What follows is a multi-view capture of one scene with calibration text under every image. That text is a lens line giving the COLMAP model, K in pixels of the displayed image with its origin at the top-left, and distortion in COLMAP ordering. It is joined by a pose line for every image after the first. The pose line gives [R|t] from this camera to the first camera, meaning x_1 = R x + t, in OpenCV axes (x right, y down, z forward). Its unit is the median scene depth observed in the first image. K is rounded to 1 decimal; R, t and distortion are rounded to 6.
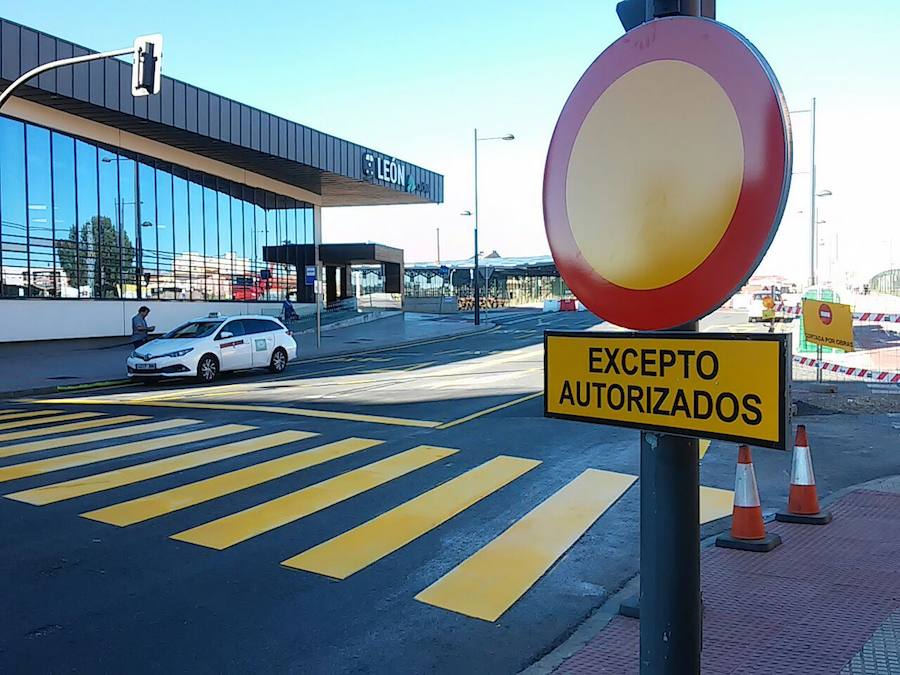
lens RADIAL K [[803.4, 0, 459.3], [0, 803.4, 332.9], [0, 0, 1]] dist [0.088459, -0.115901]
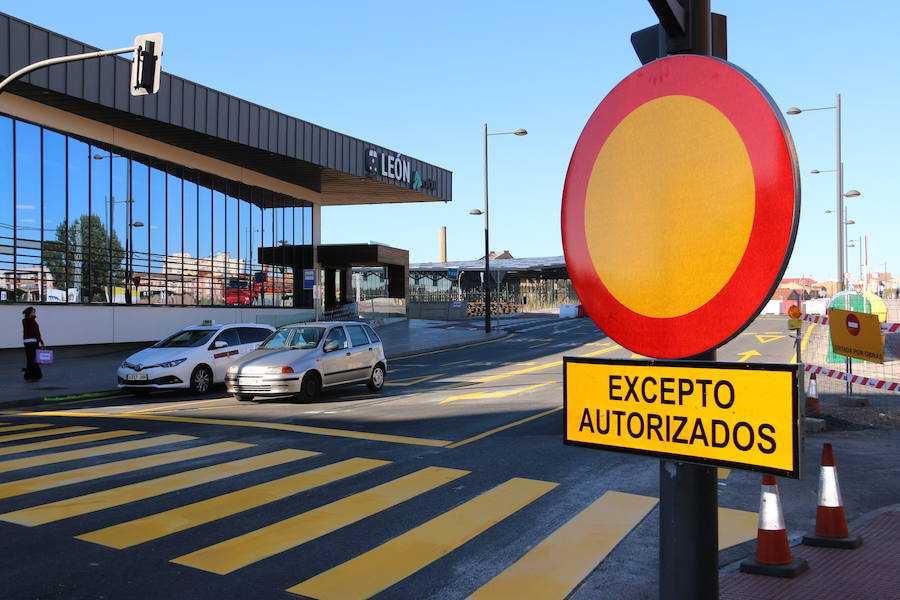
lens RADIAL K [[877.8, 0, 468.0], [0, 877.8, 297.8], [0, 0, 1]] dist [-0.130364, 0.298371]
pose [[0.999998, 0.002061, -0.000110, -0.001363], [-0.002064, 0.998835, -0.048212, -0.002703], [0.000010, 0.048212, 0.998837, -0.008835]]
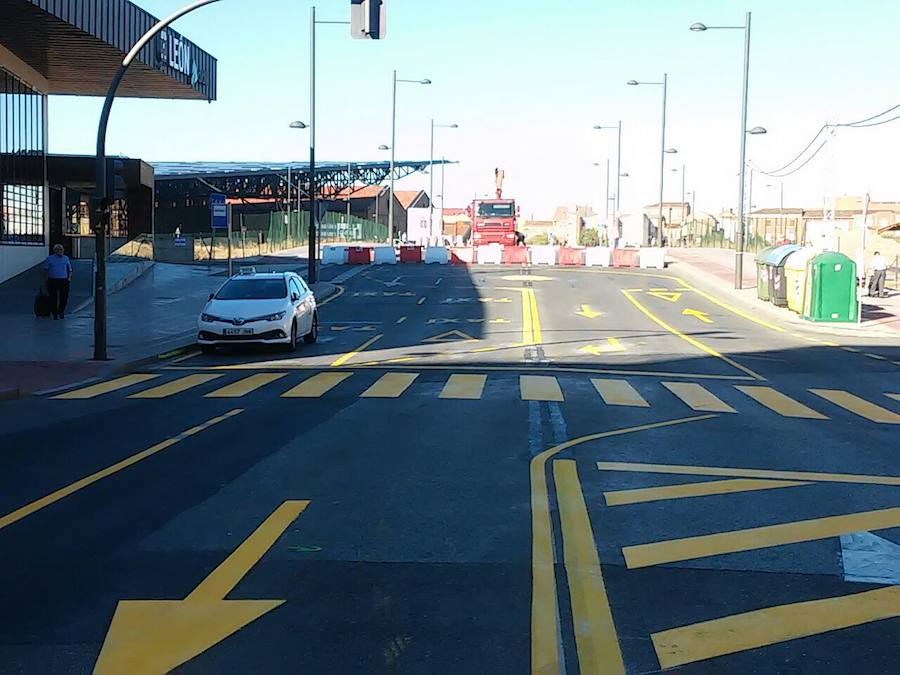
lens RADIAL K [[1354.9, 0, 450.0], [0, 1354.9, 337.5], [0, 0, 1]] dist [0.009462, 0.023820]
pose [[0.938908, 0.003115, 0.344154, -0.574587], [-0.013693, 0.999505, 0.028312, 0.003791], [-0.343895, -0.031295, 0.938486, -0.341849]]
